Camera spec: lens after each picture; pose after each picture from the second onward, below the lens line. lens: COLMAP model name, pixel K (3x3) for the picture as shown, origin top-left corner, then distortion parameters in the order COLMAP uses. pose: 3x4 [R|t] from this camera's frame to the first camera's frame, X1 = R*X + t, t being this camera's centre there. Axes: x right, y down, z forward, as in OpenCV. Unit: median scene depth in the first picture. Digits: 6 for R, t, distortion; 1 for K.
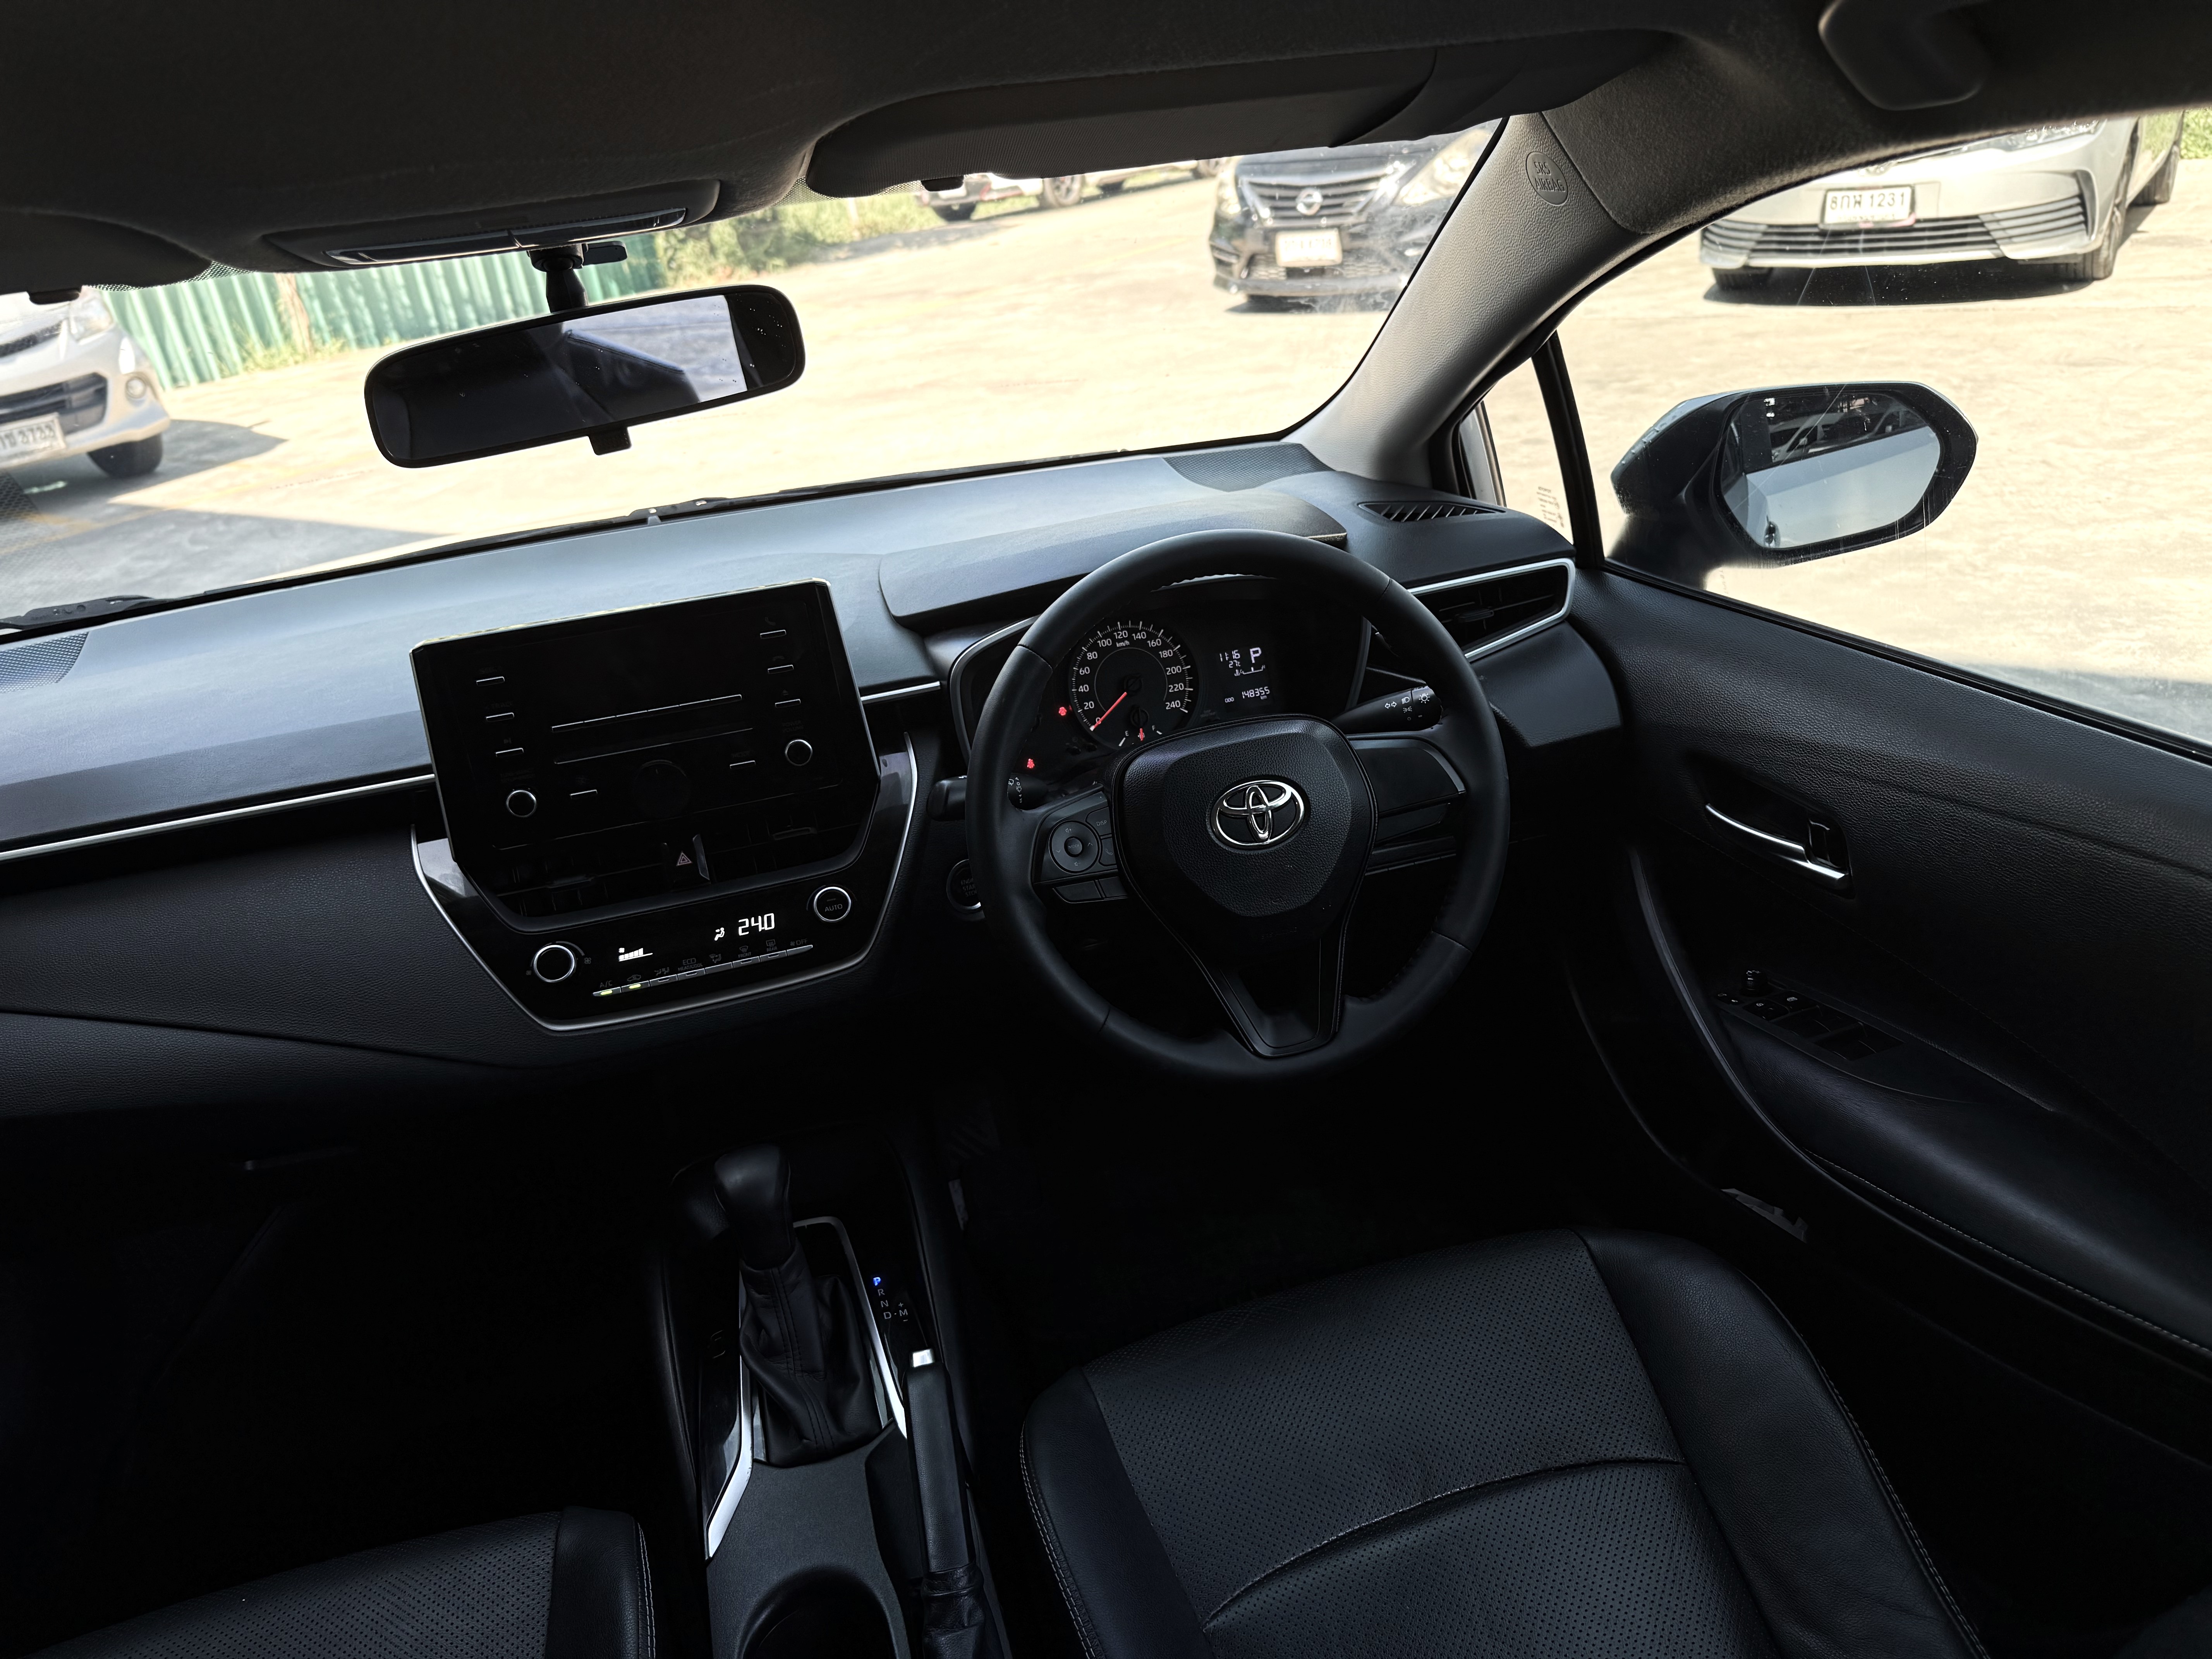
lens RADIAL K [[1526.2, 0, 1091.3], [0, 1526.2, 863.7], [0, 0, 1]] dist [0.094526, -0.154105]
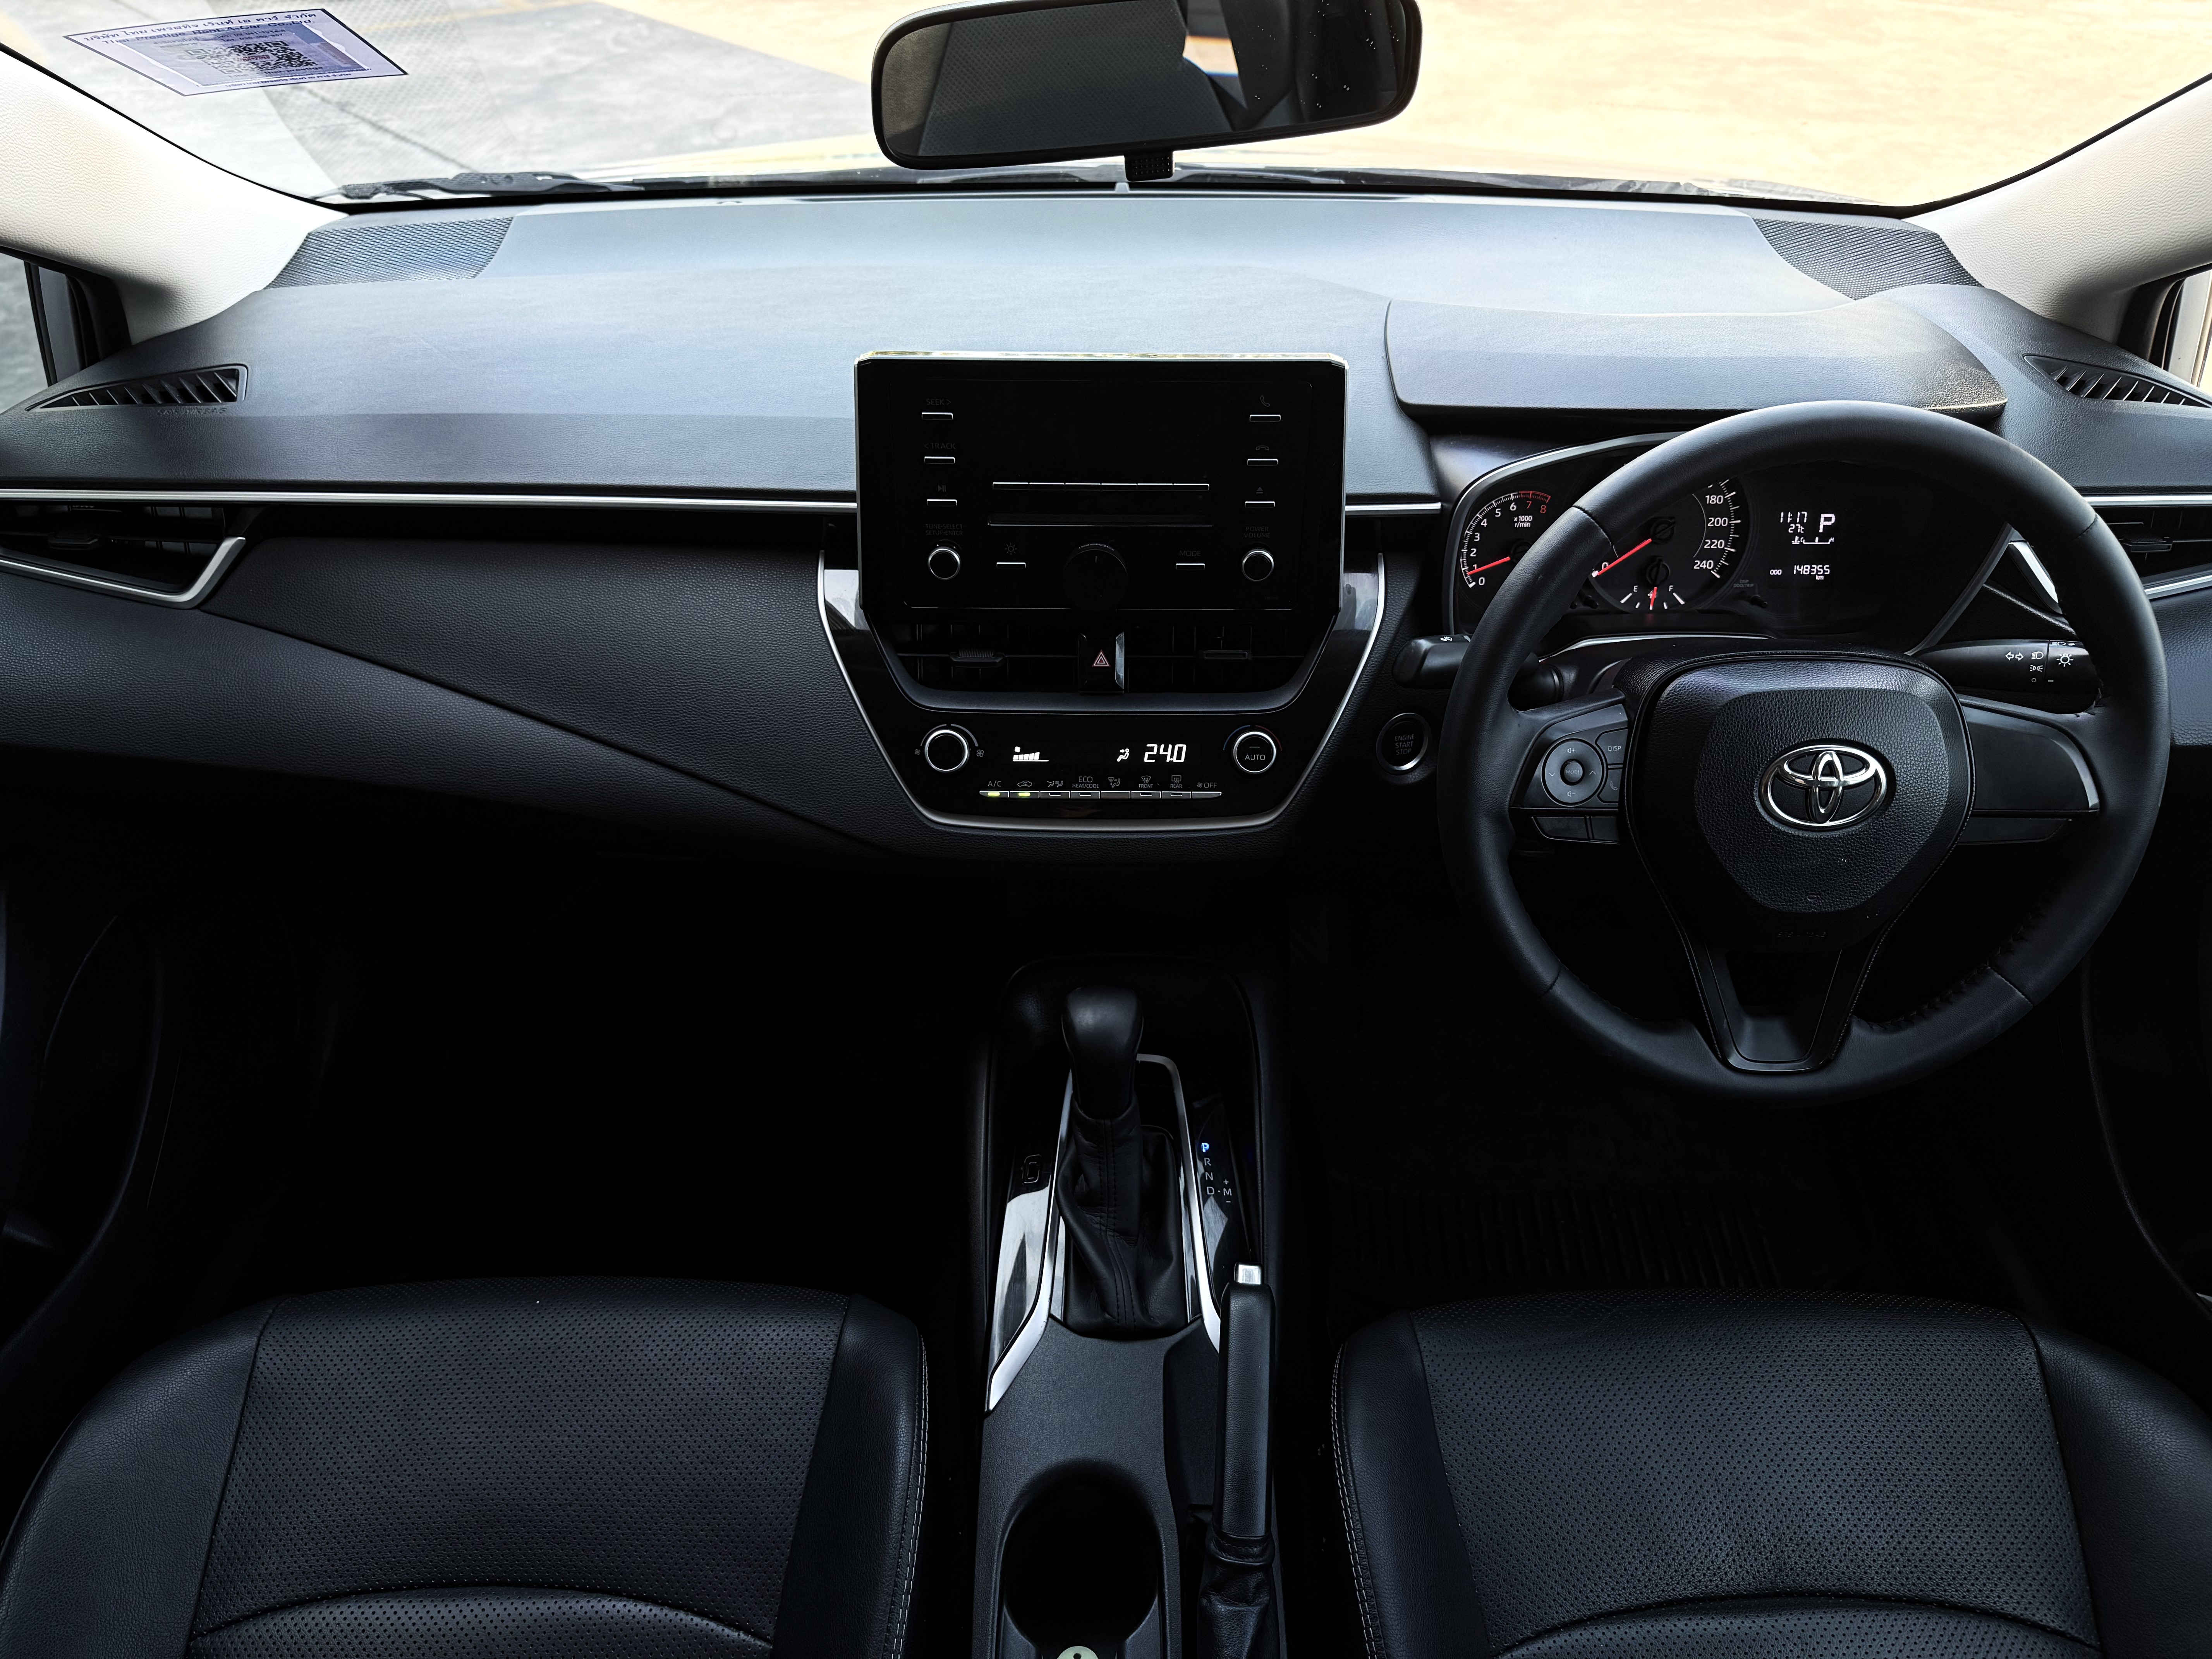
lens RADIAL K [[1526.2, 0, 1091.3], [0, 1526.2, 863.7], [0, 0, 1]] dist [0.094526, -0.154105]
pose [[0.956936, 0.246407, -0.153486, -0.110841], [-0.205791, 0.948706, 0.240015, -0.101011], [0.204755, -0.198093, 0.958559, 0.145443]]
